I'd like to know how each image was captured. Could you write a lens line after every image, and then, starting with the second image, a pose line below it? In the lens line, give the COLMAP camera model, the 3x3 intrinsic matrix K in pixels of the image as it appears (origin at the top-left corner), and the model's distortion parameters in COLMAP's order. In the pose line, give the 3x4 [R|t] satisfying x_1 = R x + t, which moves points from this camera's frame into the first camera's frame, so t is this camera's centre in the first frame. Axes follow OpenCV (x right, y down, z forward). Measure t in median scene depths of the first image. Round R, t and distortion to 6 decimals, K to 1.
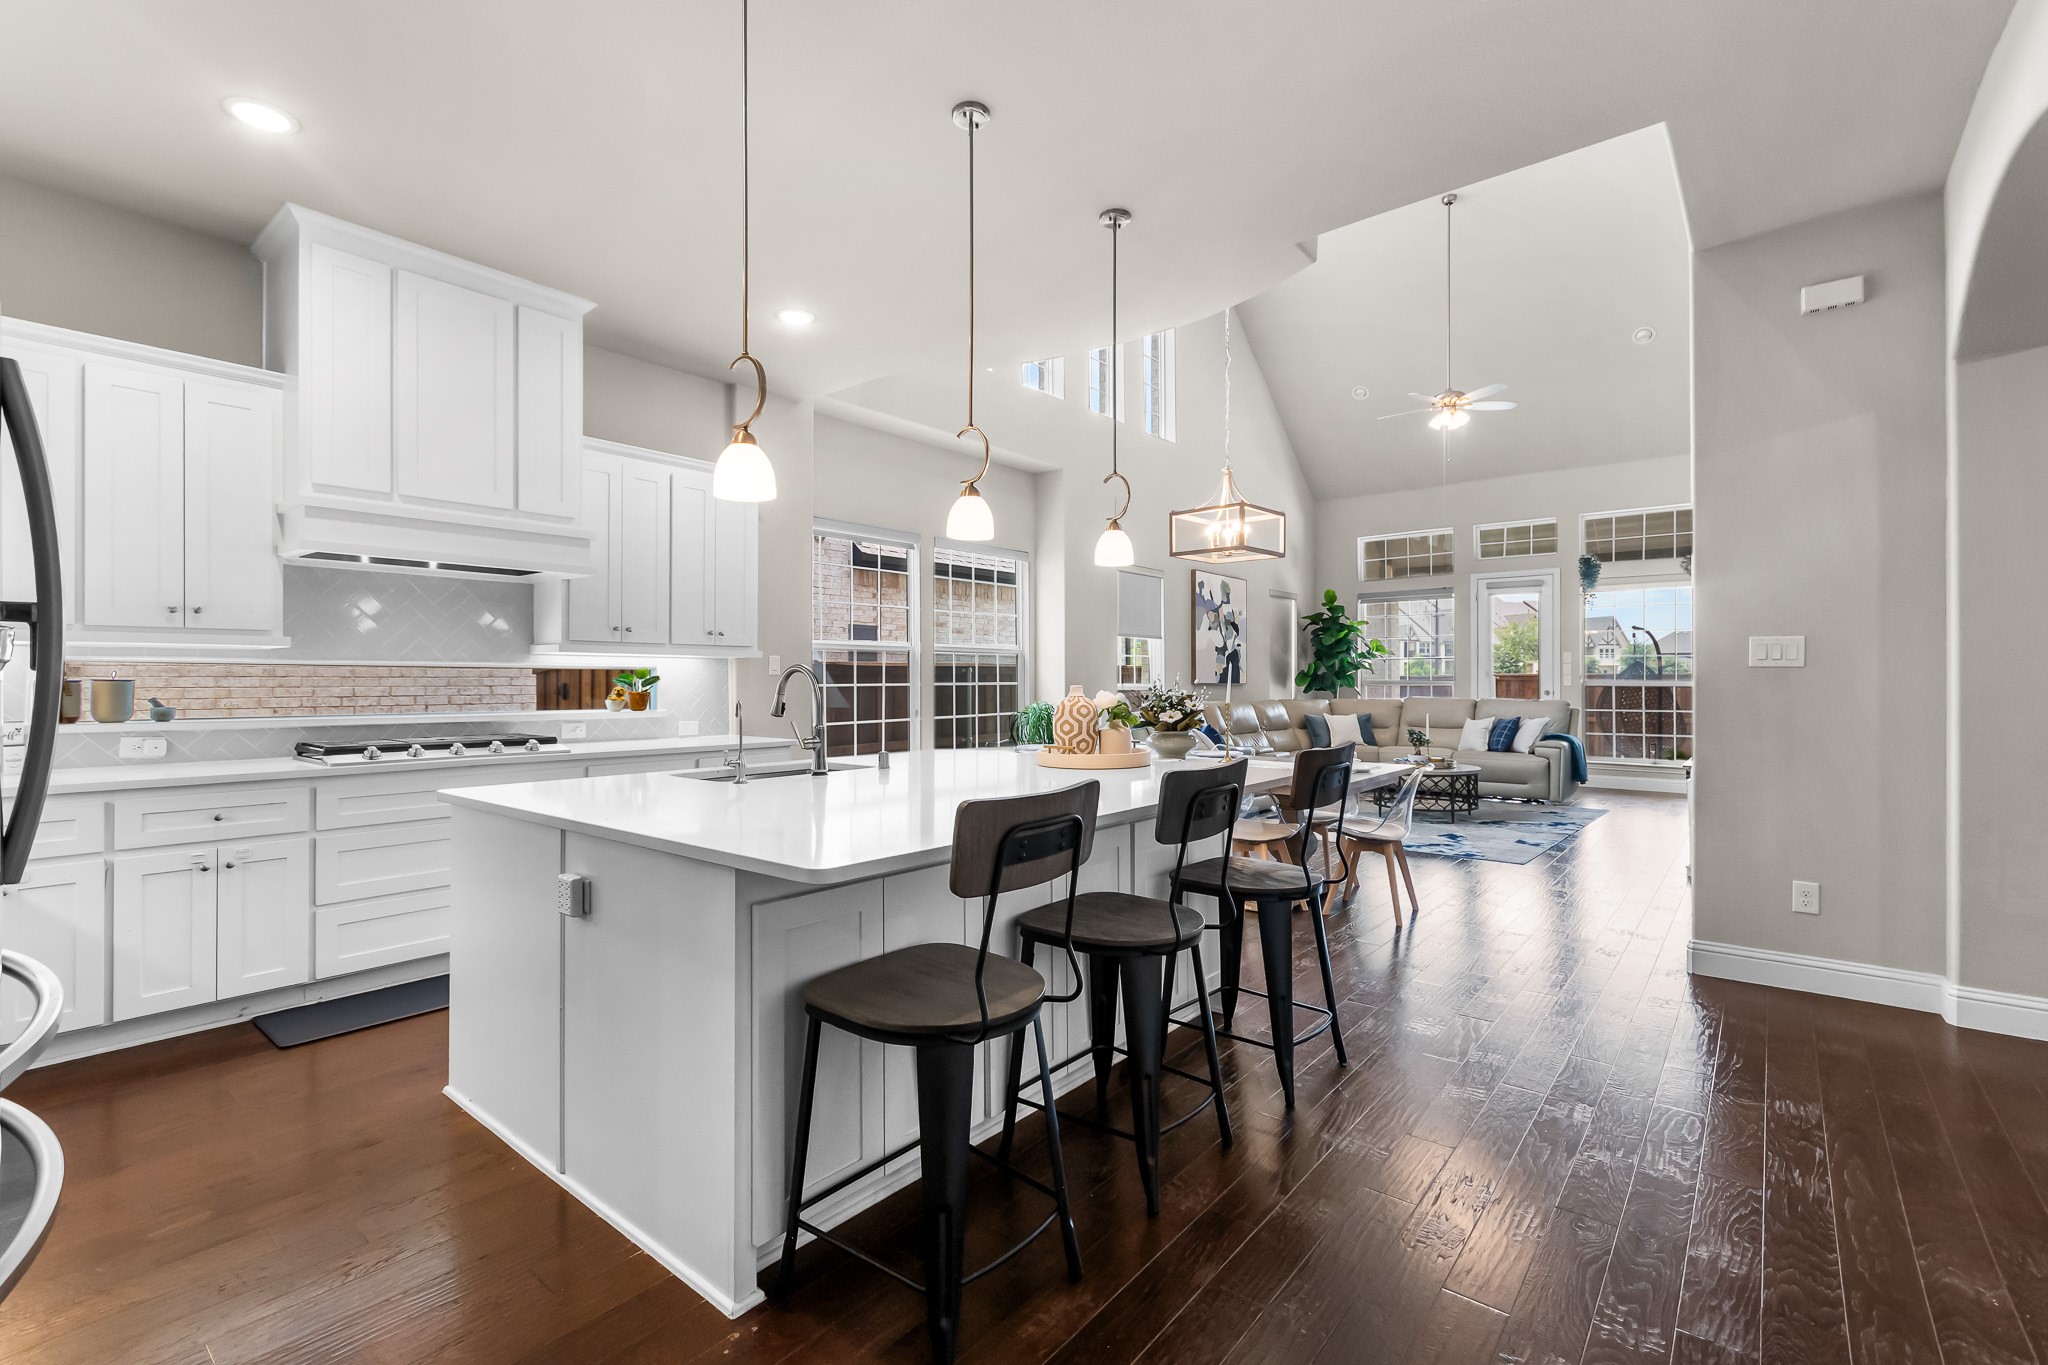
lens RADIAL K [[901.0, 0, 1029.8], [0, 901.0, 677.7], [0, 0, 1]] dist [0.004712, 0.000289]
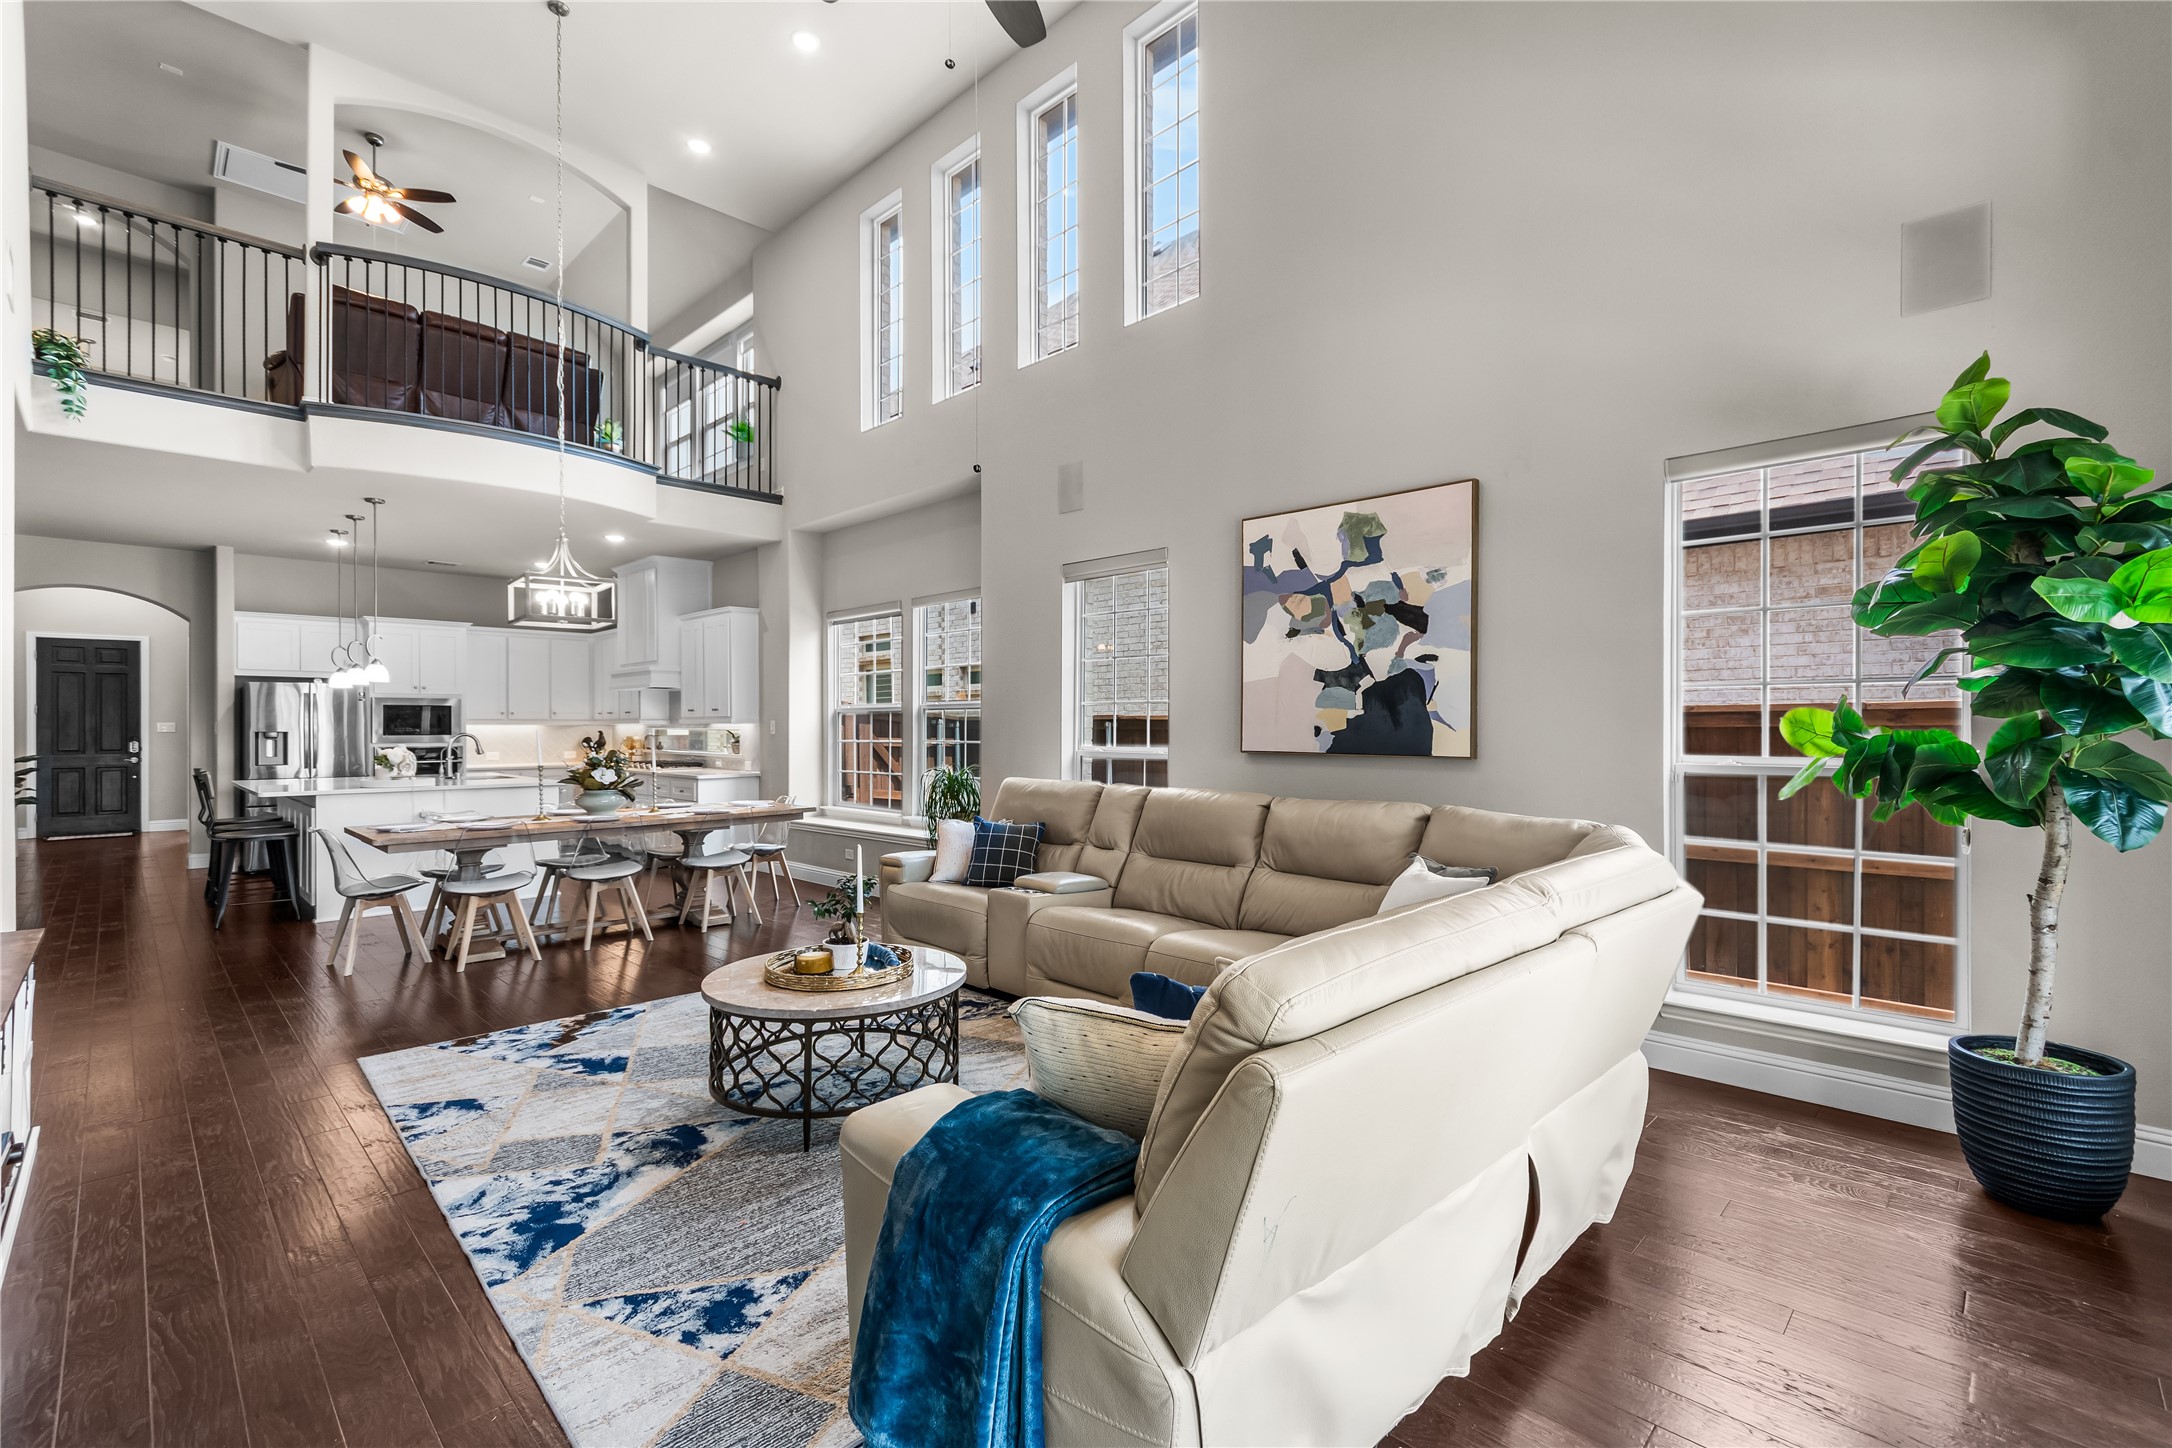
lens RADIAL K [[955.5, 0, 1091.2], [0, 955.5, 726.2], [0, 0, 1]] dist [0.004712, 0.000289]
pose [[-0.087827, 0.004066, -0.996127, 0.760625], [0.006962, 0.999970, 0.003467, -0.010510], [0.996111, -0.006630, -0.087853, 1.029821]]
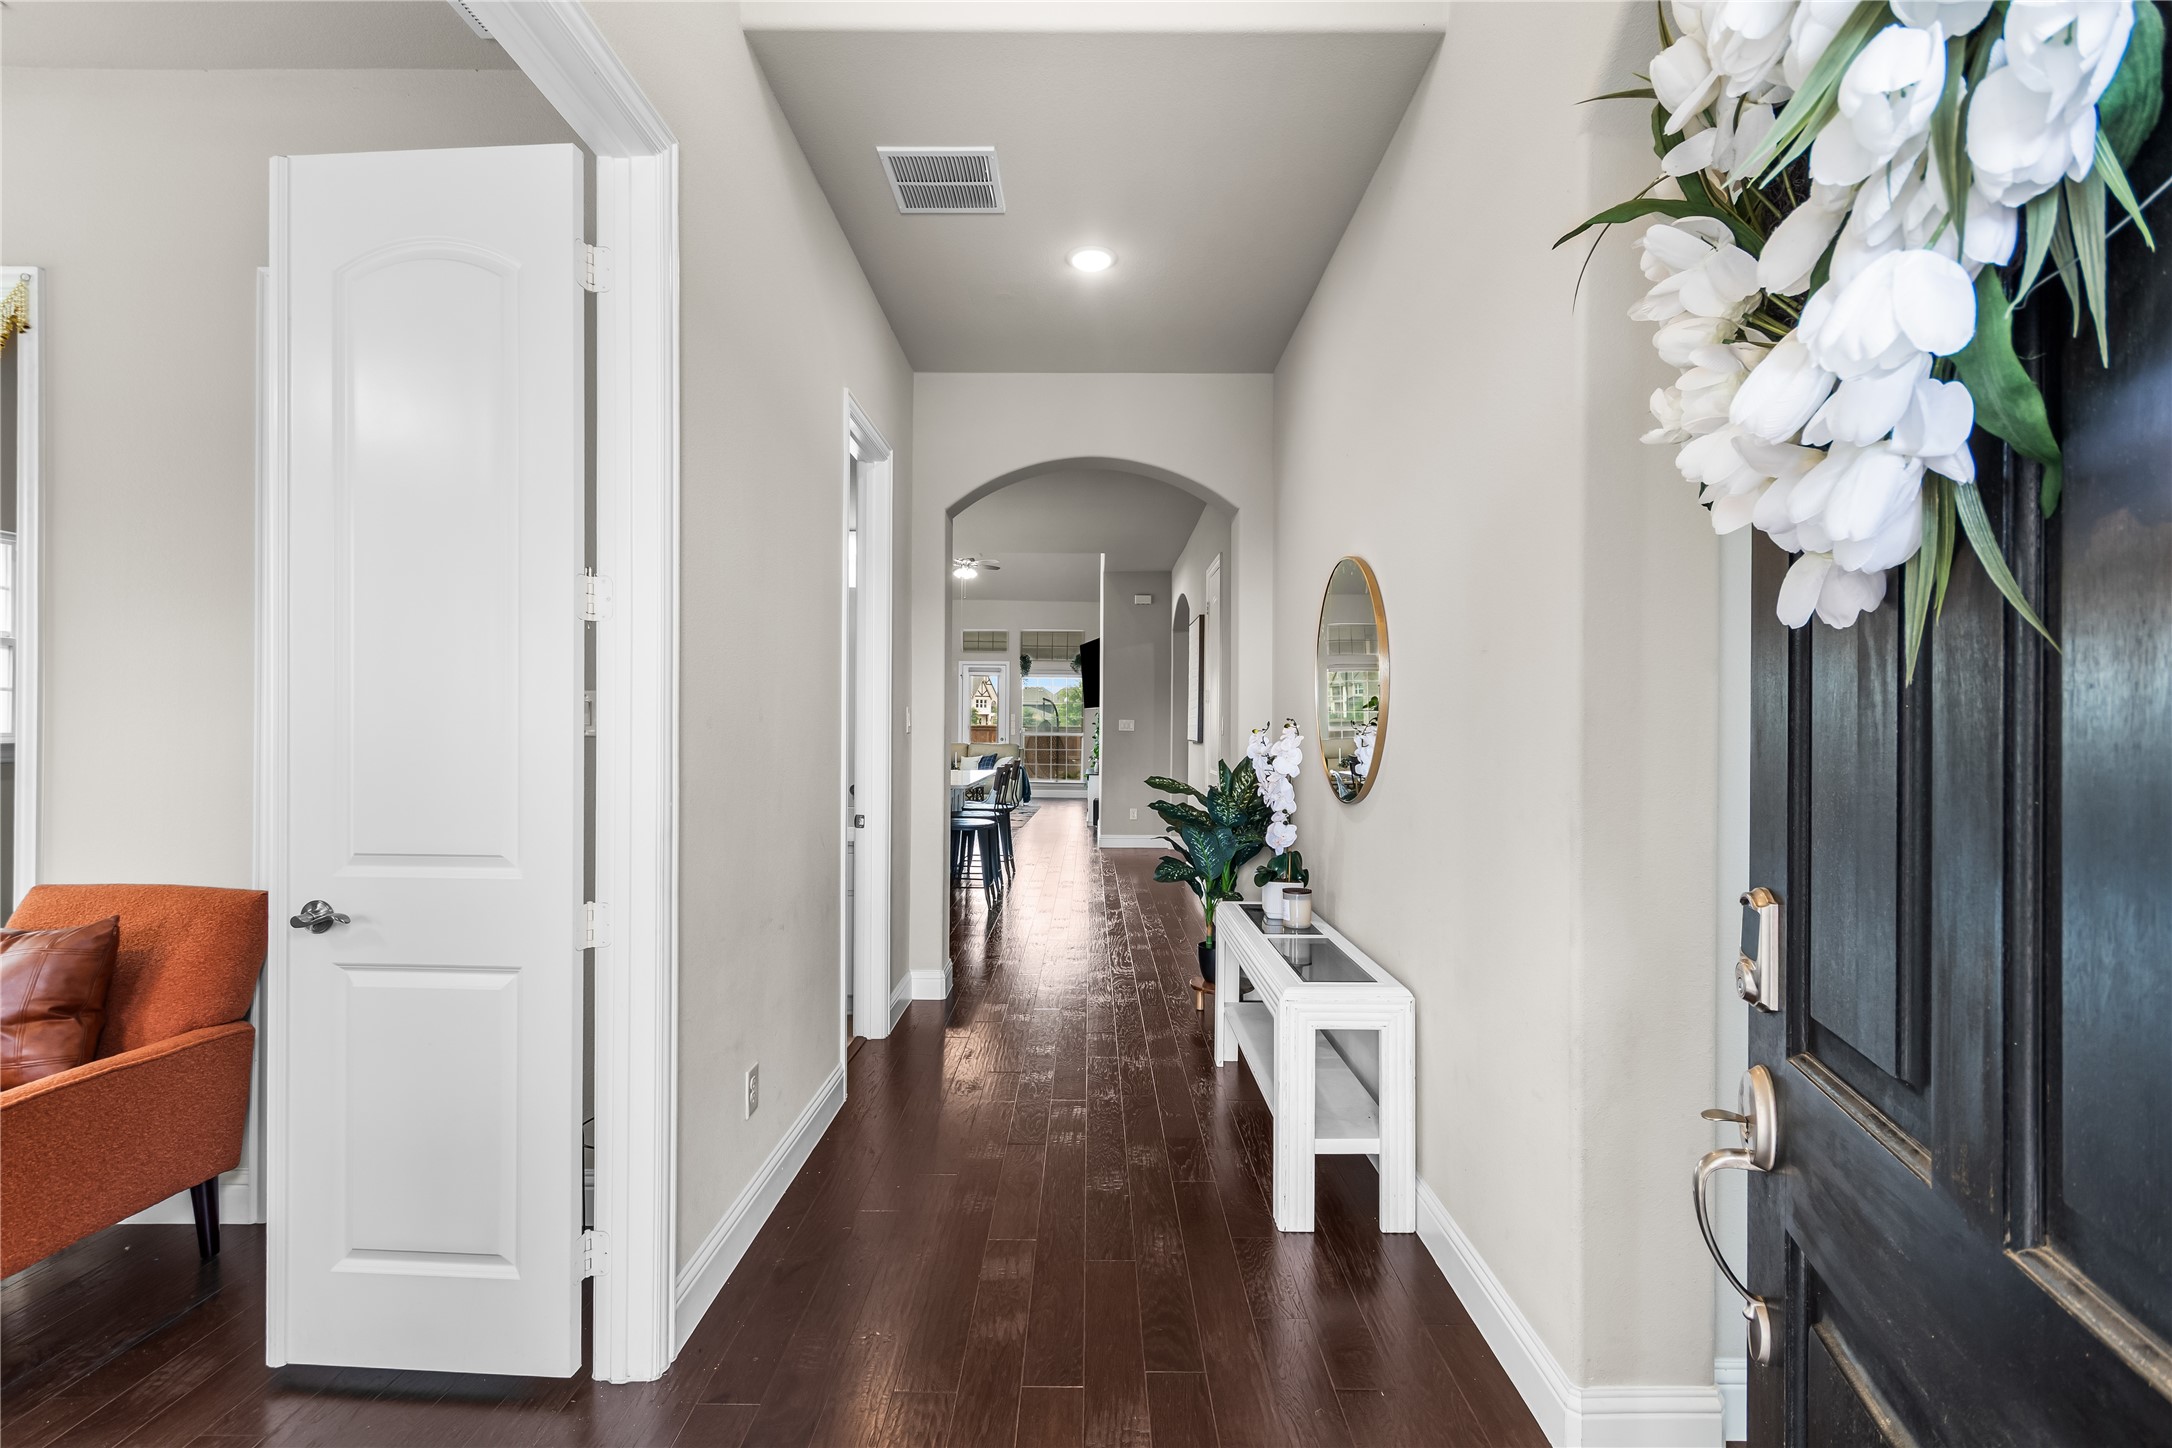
lens RADIAL K [[955.5, 0, 1079.3], [0, 955.5, 725.0], [0, 0, 1]] dist [0.004712, 0.000289]
pose [[0.780700, 0.001723, 0.624903, -0.433511], [-0.002854, 0.999996, 0.000808, -0.012468], [-0.624899, -0.002414, 0.780702, -0.461505]]
